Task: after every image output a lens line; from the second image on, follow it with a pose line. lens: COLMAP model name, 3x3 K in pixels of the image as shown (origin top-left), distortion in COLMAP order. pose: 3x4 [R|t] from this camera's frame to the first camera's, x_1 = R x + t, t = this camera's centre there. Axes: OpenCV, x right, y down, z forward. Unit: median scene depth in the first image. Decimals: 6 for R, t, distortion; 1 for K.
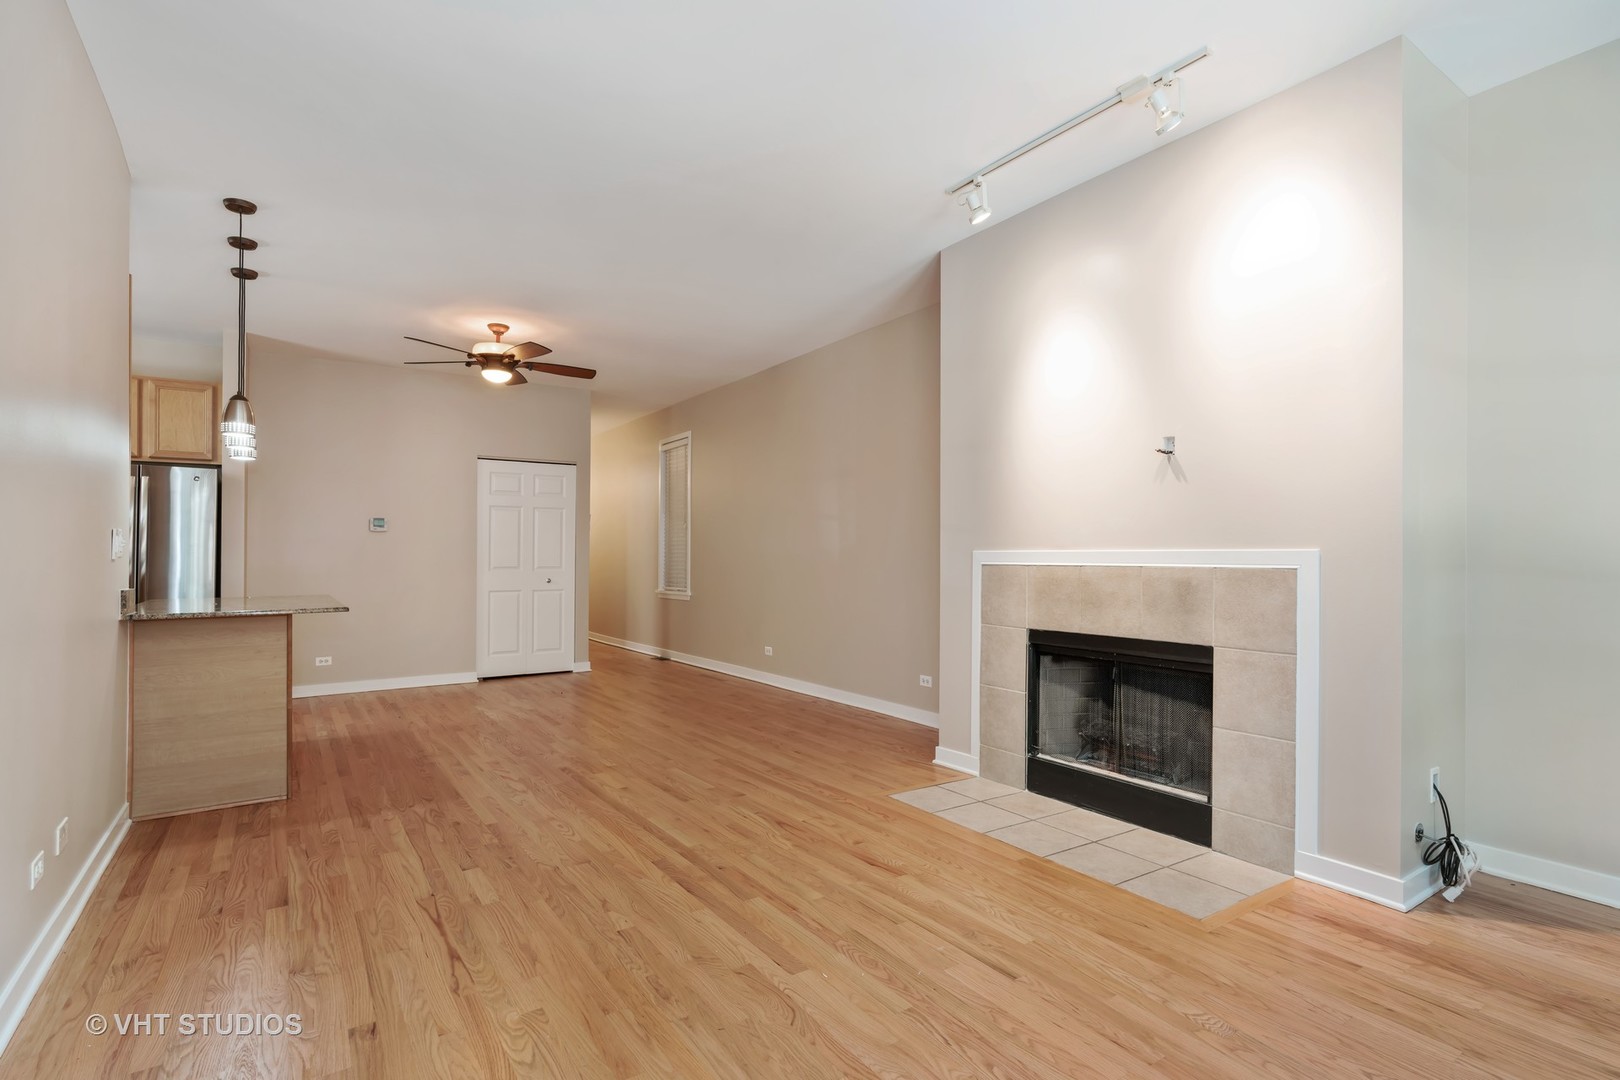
lens RADIAL K [[751.6, 0, 805.1], [0, 751.6, 546.0], [0, 0, 1]] dist [0.000957, -0.000111]
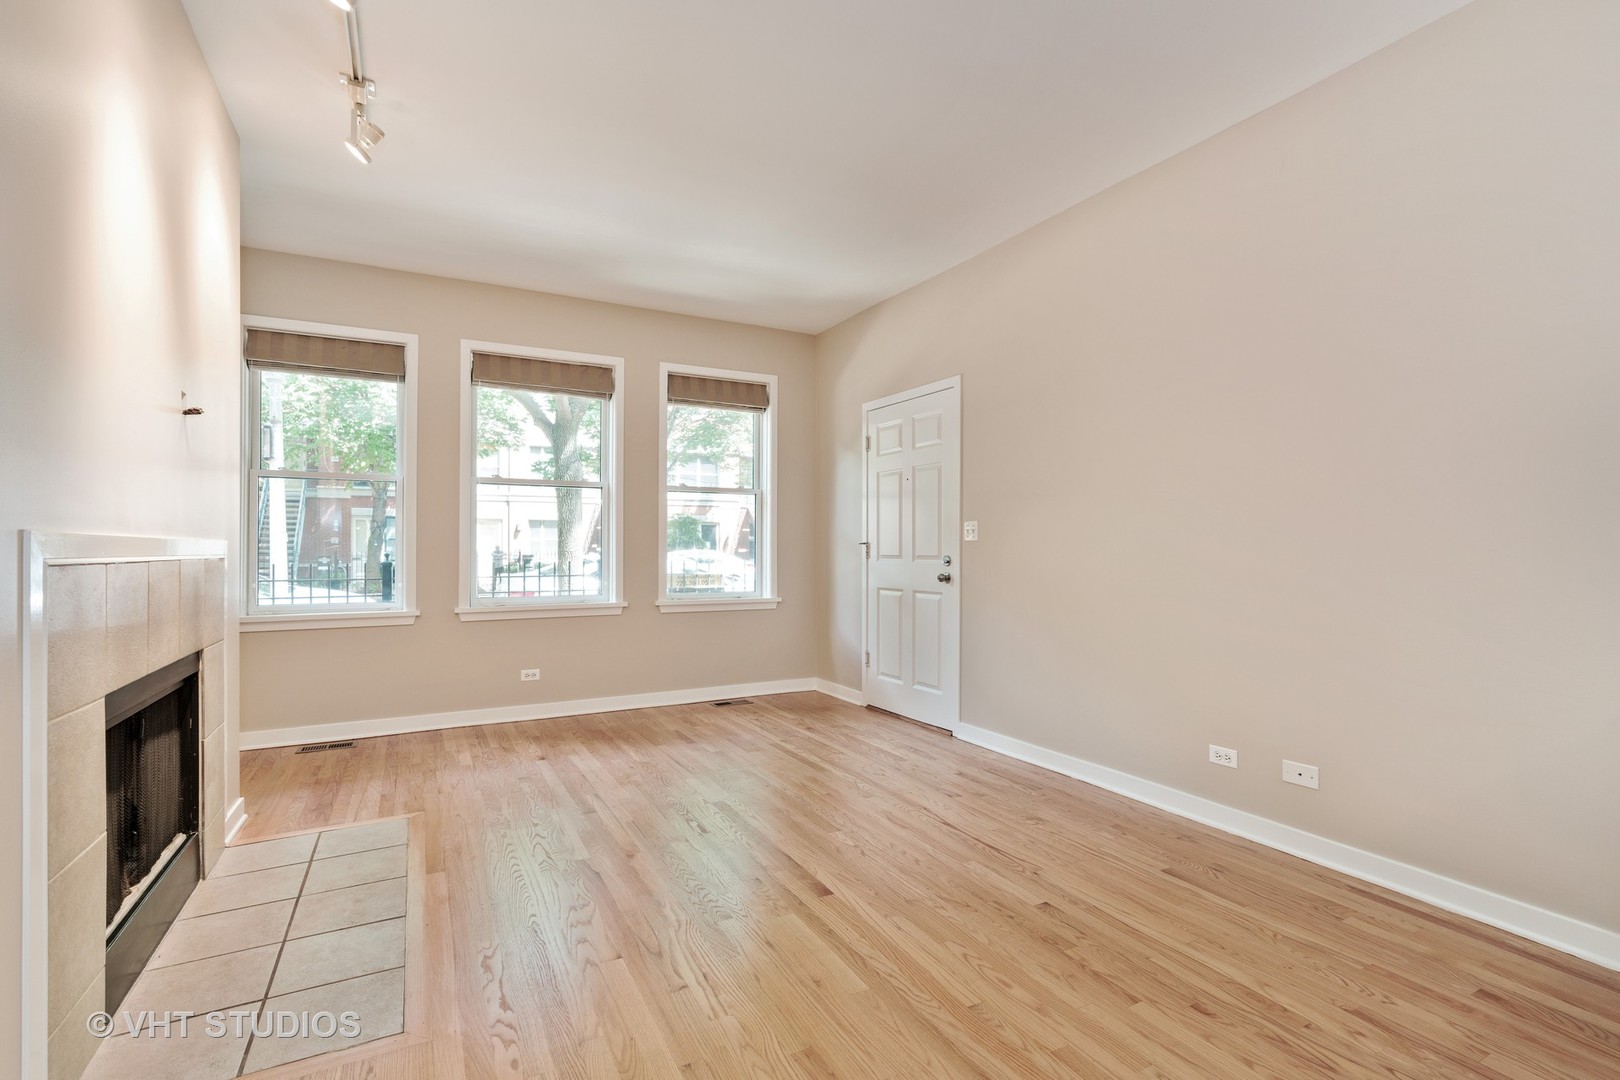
lens RADIAL K [[751.6, 0, 812.7], [0, 751.6, 542.3], [0, 0, 1]] dist [0.000957, -0.000111]
pose [[-0.996159, 0.002807, 0.087518, -0.237994], [0.001374, 0.999864, -0.016431, 0.023869], [-0.087552, -0.016247, -0.996027, 1.734693]]
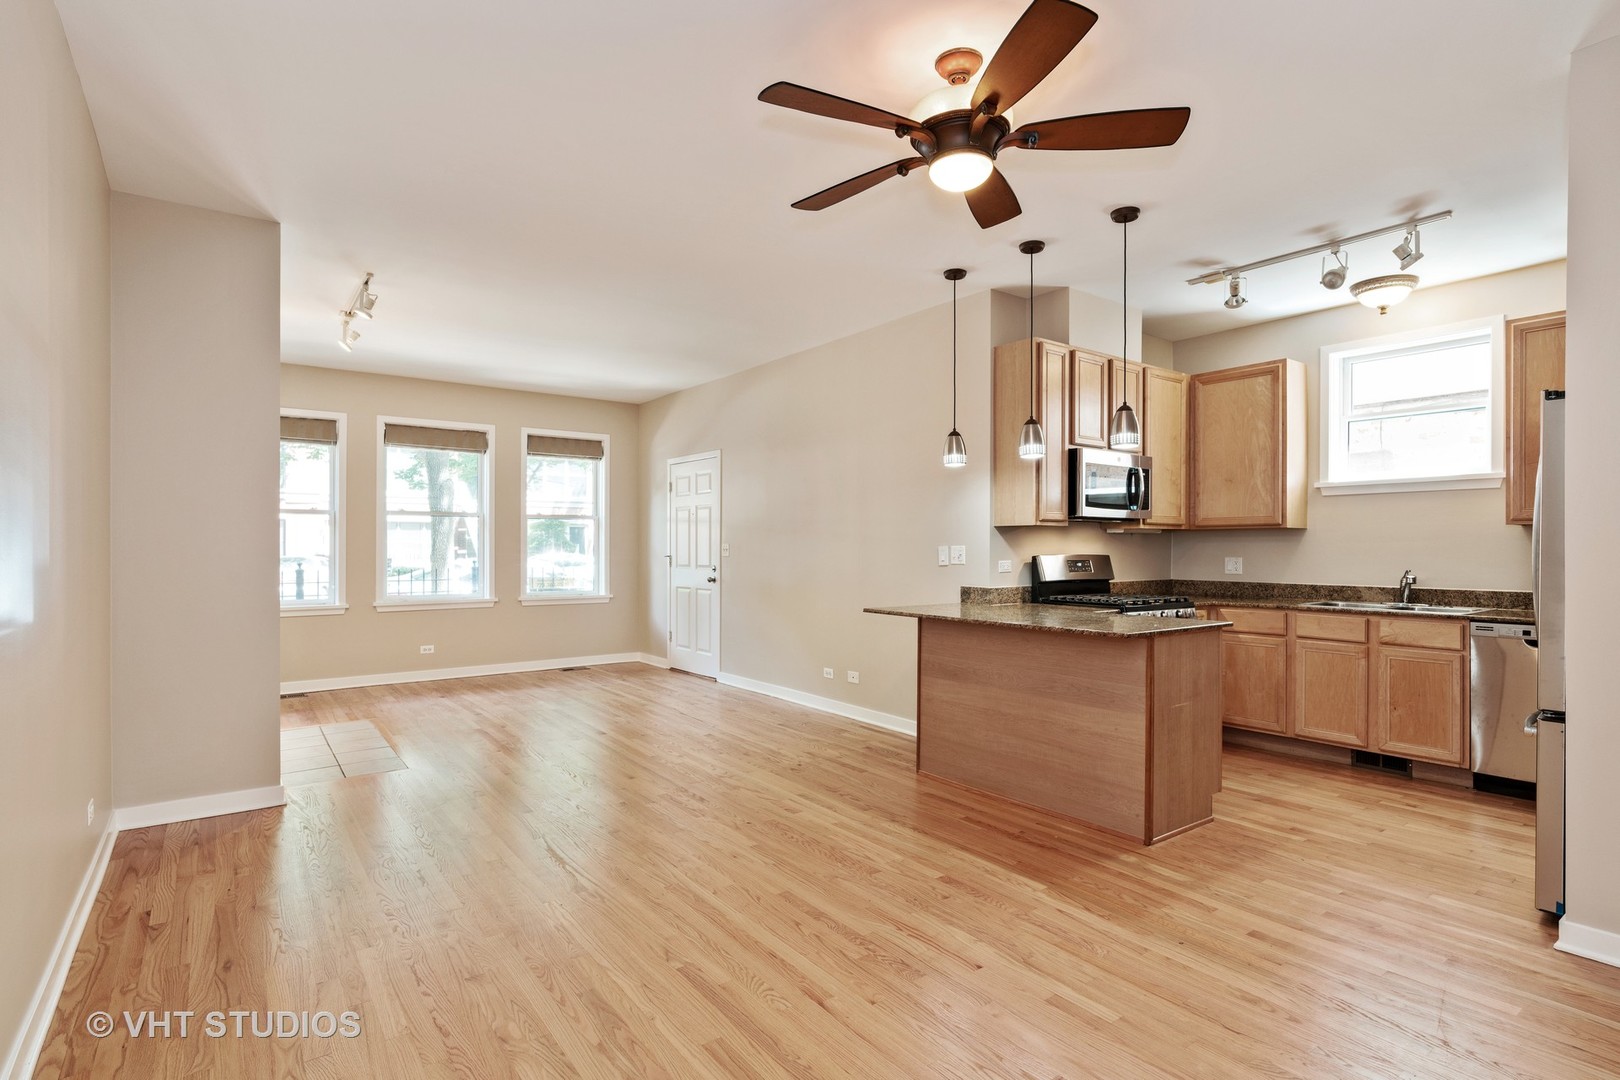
lens RADIAL K [[832.2, 0, 816.6], [0, 832.2, 546.6], [0, 0, 1]] dist [-0.004914, 0.000001]
pose [[-0.998899, 0.003060, -0.046818, -0.566792], [0.003440, 0.999962, -0.008040, -0.009620], [0.046792, -0.008193, -0.998871, 2.785948]]
